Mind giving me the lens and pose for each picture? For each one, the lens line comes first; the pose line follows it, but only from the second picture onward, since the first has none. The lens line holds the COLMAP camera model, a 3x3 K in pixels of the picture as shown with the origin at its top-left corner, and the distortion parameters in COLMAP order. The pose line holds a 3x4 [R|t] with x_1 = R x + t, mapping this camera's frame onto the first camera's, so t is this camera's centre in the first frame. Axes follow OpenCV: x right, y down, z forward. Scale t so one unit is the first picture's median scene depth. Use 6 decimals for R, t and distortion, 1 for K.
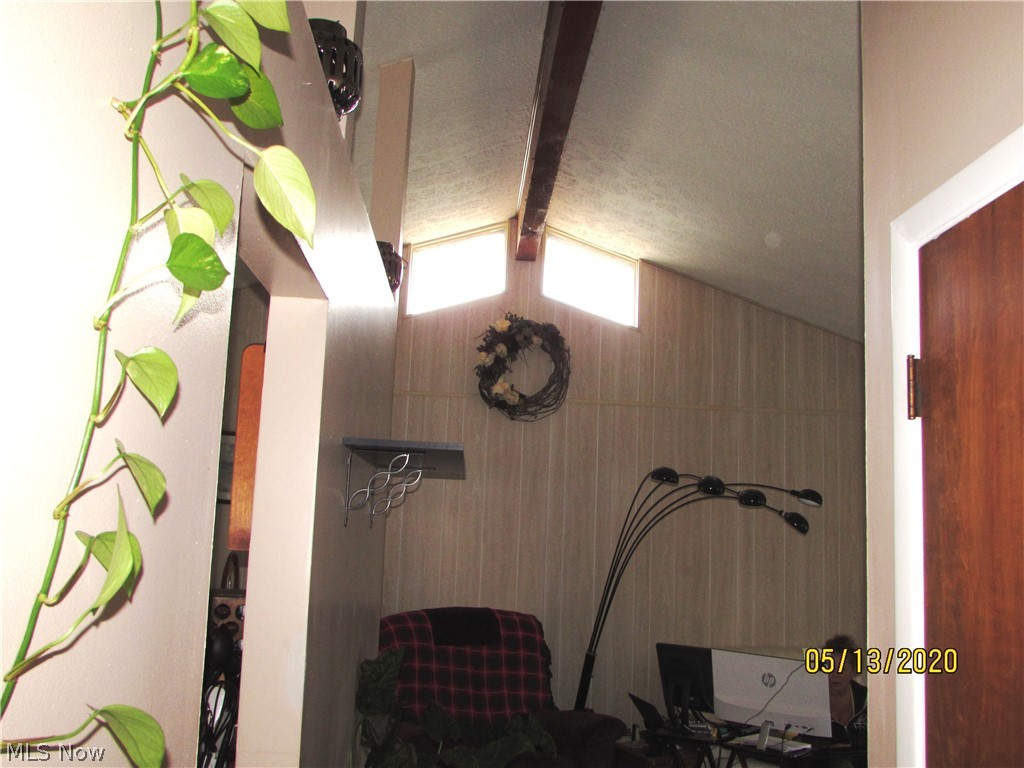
lens RADIAL K [[977.0, 0, 512.0], [0, 977.0, 384.0], [0, 0, 1]] dist [-0.003671, 0.002398]
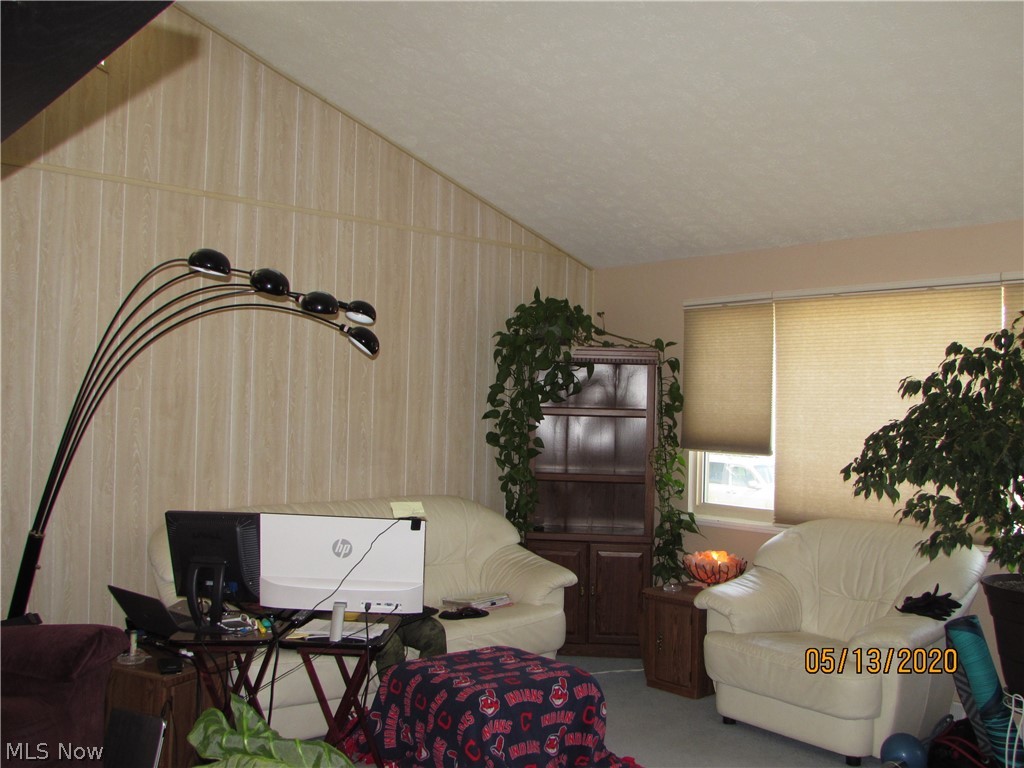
lens RADIAL K [[1011.0, 0, 511.8], [0, 1011.0, 359.2], [0, 0, 1]] dist [-0.010357, -0.006360]
pose [[0.800873, 0.009345, 0.598762, -0.078110], [-0.083476, 0.991858, 0.096173, 0.066045], [-0.592988, -0.127005, 0.795132, 0.285499]]
